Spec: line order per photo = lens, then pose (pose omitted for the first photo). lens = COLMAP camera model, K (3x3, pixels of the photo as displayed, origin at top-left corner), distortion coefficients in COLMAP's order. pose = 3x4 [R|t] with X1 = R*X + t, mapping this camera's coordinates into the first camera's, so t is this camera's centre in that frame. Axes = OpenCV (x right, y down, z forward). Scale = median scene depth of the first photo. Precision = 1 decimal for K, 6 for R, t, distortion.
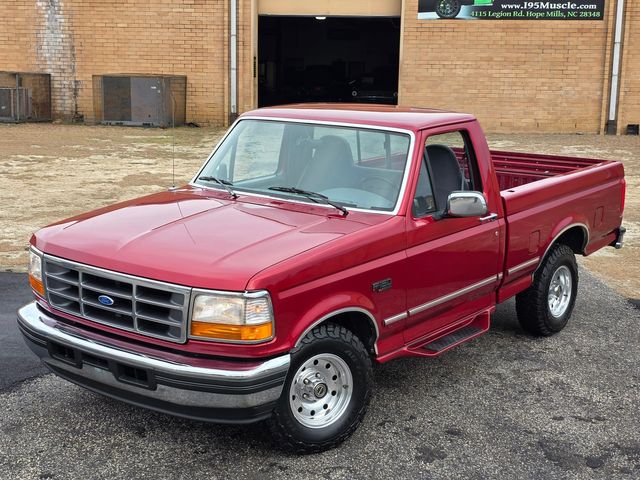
lens RADIAL K [[990.5, 0, 321.3], [0, 990.5, 266.4], [0, 0, 1]] dist [0.140155, -0.125463]
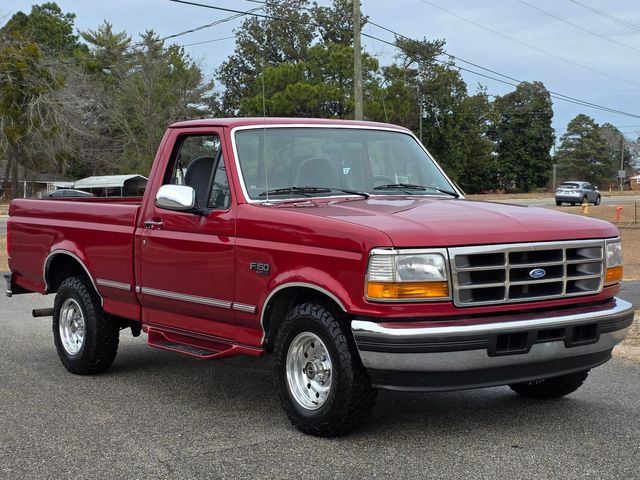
lens RADIAL K [[1215.7, 0, 349.1], [0, 1215.7, 240.4], [0, 0, 1]] dist [0.174864, -0.498336]
pose [[0.242769, -0.065665, 0.967859, -1.268942], [0.236929, 0.971505, 0.006483, -0.044397], [-0.940706, 0.227741, 0.251409, 0.765644]]
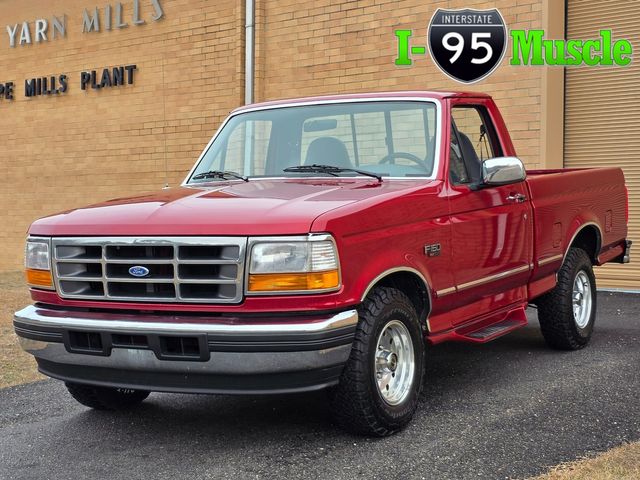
lens RADIAL K [[1168.3, 0, 320.0], [0, 1168.3, 240.0], [0, 0, 1]] dist [0.133595, -0.211277]
pose [[0.990360, -0.057456, 0.126037, -0.164898], [0.078320, 0.982773, -0.167401, 0.171131], [-0.114248, 0.175659, 0.977799, -0.034009]]
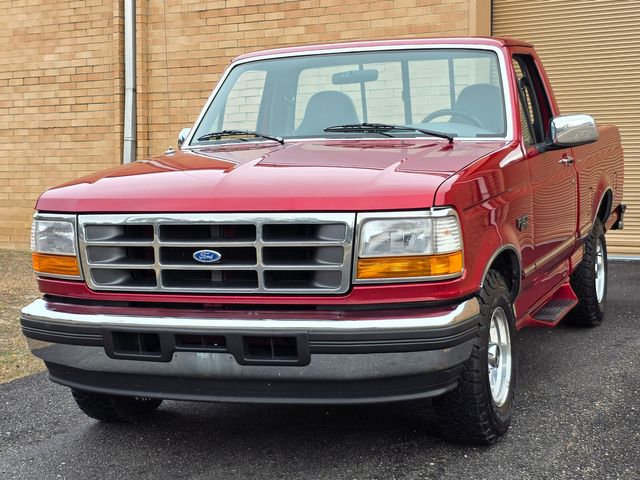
lens RADIAL K [[1215.7, 0, 349.1], [0, 1215.7, 240.4], [0, 0, 1]] dist [0.174864, -0.498336]
pose [[0.949301, -0.078786, 0.304336, -0.340176], [0.119050, 0.986080, -0.116073, 0.120712], [-0.290955, 0.146419, 0.945466, 0.127470]]
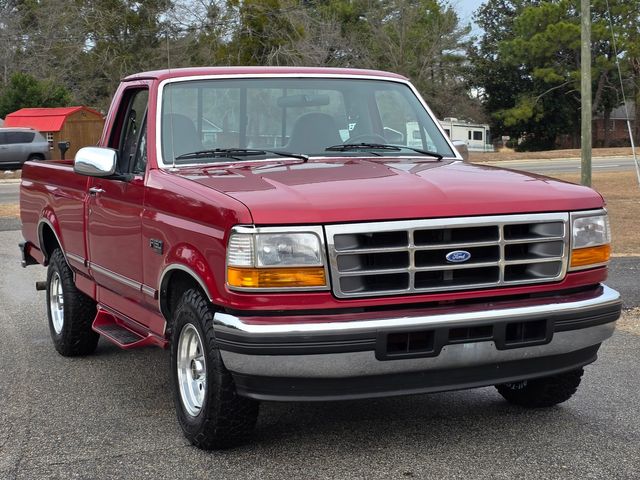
lens RADIAL K [[1273.3, 0, 342.5], [0, 1273.3, 239.9], [0, 0, 1]] dist [0.195061, -0.641467]
pose [[0.466133, -0.098557, 0.879208, -1.014550], [0.233561, 0.972229, -0.014843, 0.013050], [-0.853329, 0.212268, 0.476207, 0.527059]]
